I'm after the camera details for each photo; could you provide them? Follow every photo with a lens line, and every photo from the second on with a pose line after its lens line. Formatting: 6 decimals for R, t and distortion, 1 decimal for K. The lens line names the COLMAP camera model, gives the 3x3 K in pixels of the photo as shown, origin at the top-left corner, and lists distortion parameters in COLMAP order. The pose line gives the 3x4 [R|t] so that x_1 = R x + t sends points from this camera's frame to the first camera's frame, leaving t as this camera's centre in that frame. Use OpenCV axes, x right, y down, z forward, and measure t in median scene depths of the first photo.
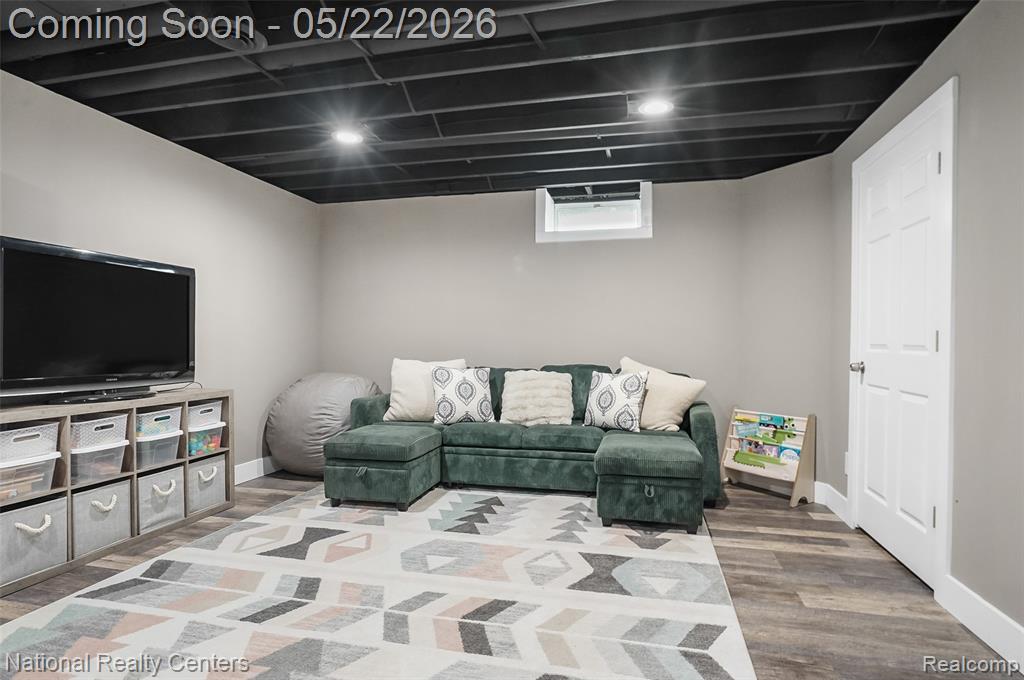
lens RADIAL K [[538.7, 0, 495.1], [0, 538.7, 336.2], [0, 0, 1]] dist [-0.042656, 0.021106]
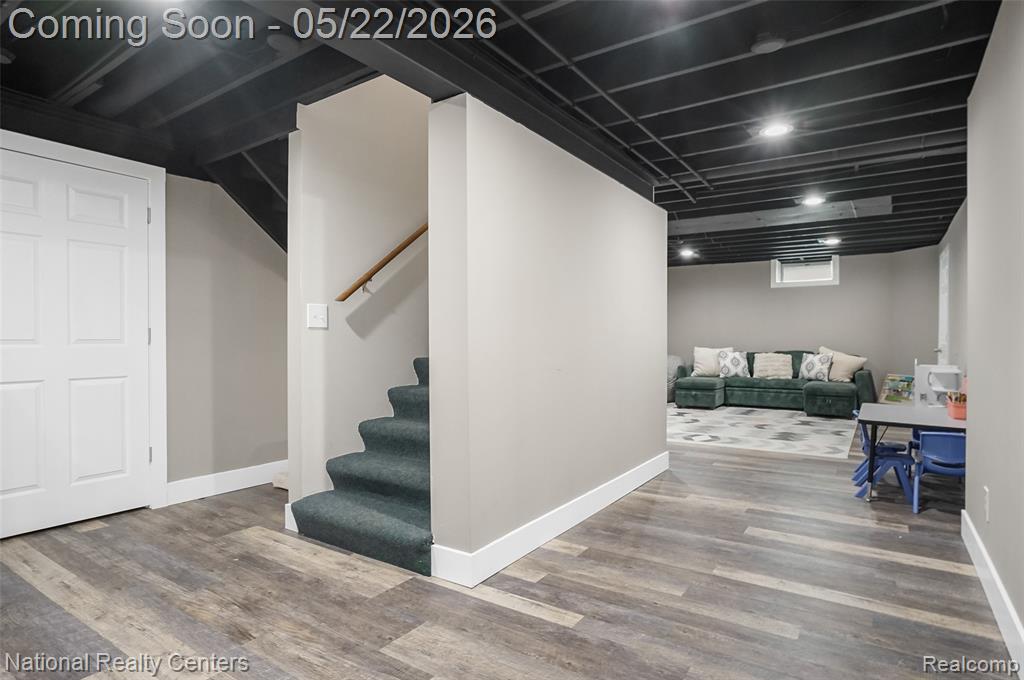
lens RADIAL K [[538.7, 0, 495.1], [0, 538.7, 336.2], [0, 0, 1]] dist [-0.042656, 0.021106]
pose [[0.935130, -0.002395, -0.354296, -0.196289], [0.003624, 0.999989, 0.002806, -0.008613], [0.354285, -0.003908, 0.935129, -1.303476]]
